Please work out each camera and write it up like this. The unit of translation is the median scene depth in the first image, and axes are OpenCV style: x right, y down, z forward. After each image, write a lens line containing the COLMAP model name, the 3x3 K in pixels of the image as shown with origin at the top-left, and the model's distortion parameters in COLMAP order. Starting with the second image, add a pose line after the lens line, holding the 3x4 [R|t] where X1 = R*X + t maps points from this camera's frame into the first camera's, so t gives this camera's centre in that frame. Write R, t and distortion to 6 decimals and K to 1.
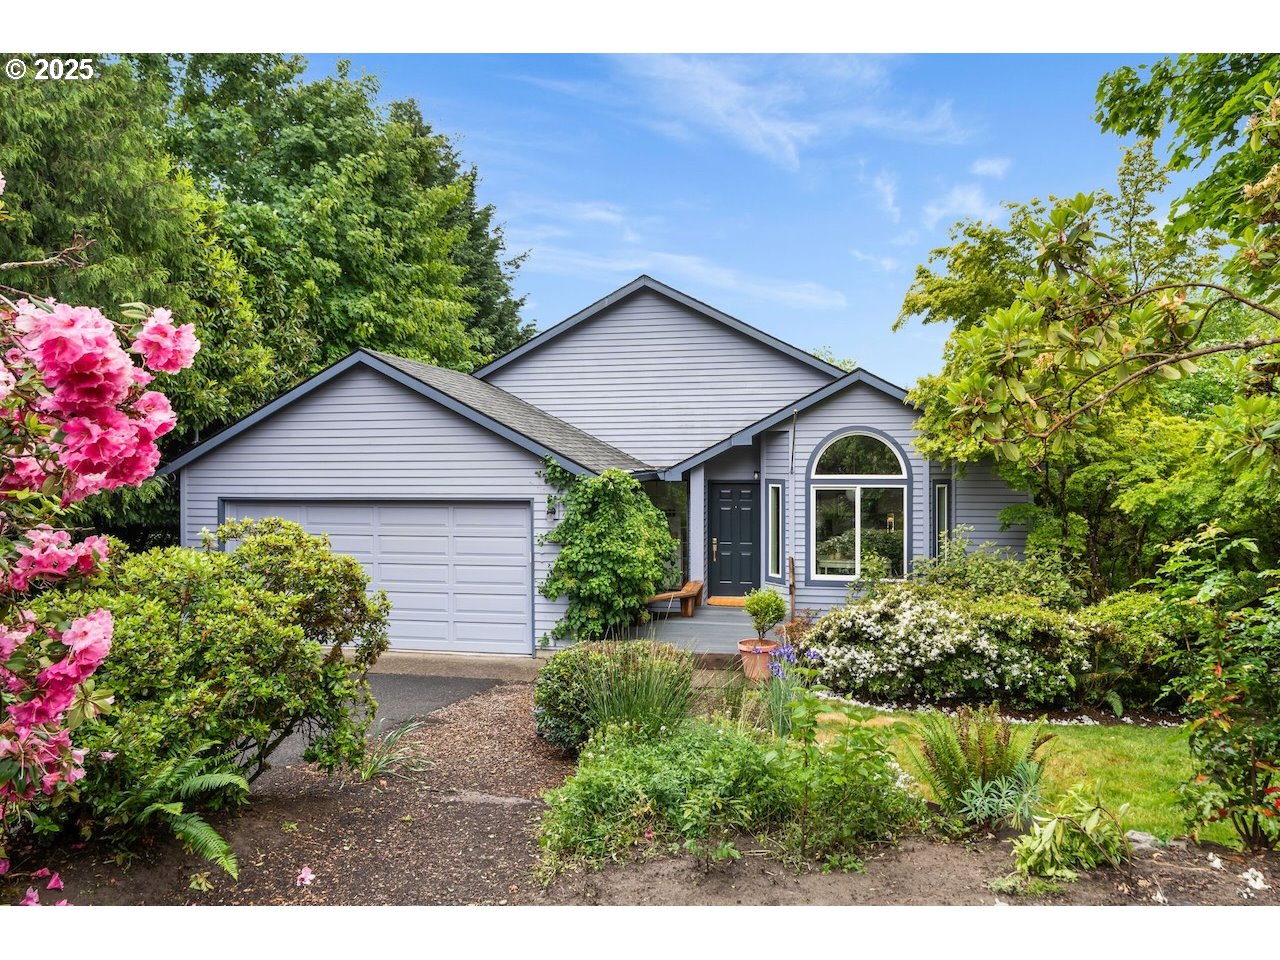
lens RADIAL K [[508.3, 0, 647.8], [0, 508.3, 480.6], [0, 0, 1]] dist [-0.001621, 0.001357]
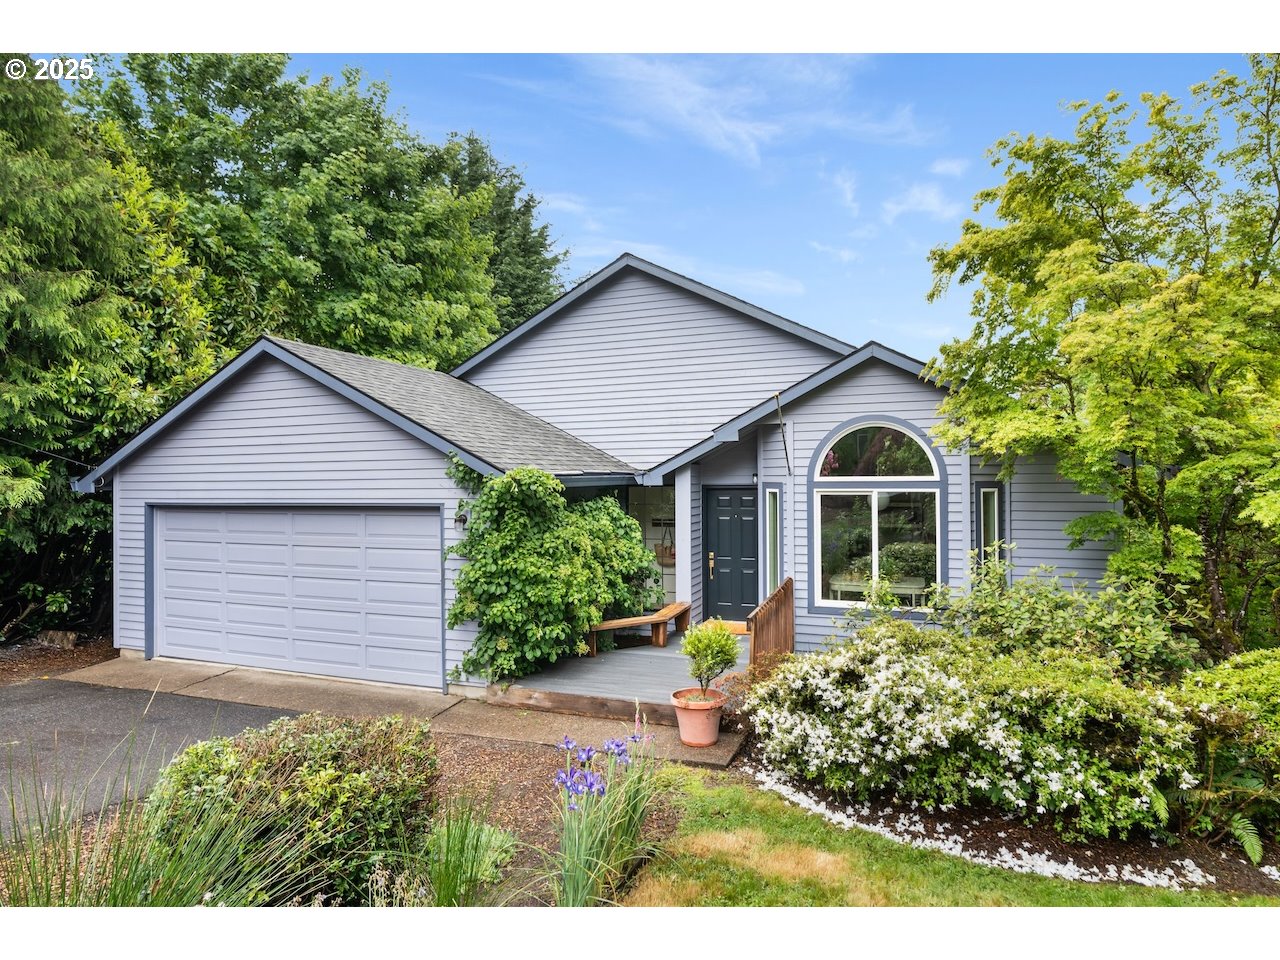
lens RADIAL K [[508.3, 0, 631.6], [0, 508.3, 485.2], [0, 0, 1]] dist [-0.001621, 0.001357]
pose [[0.989870, -0.003904, -0.141926, 0.175195], [0.002473, 0.999944, -0.010256, 0.011710], [0.141959, 0.009801, 0.989824, 0.181580]]
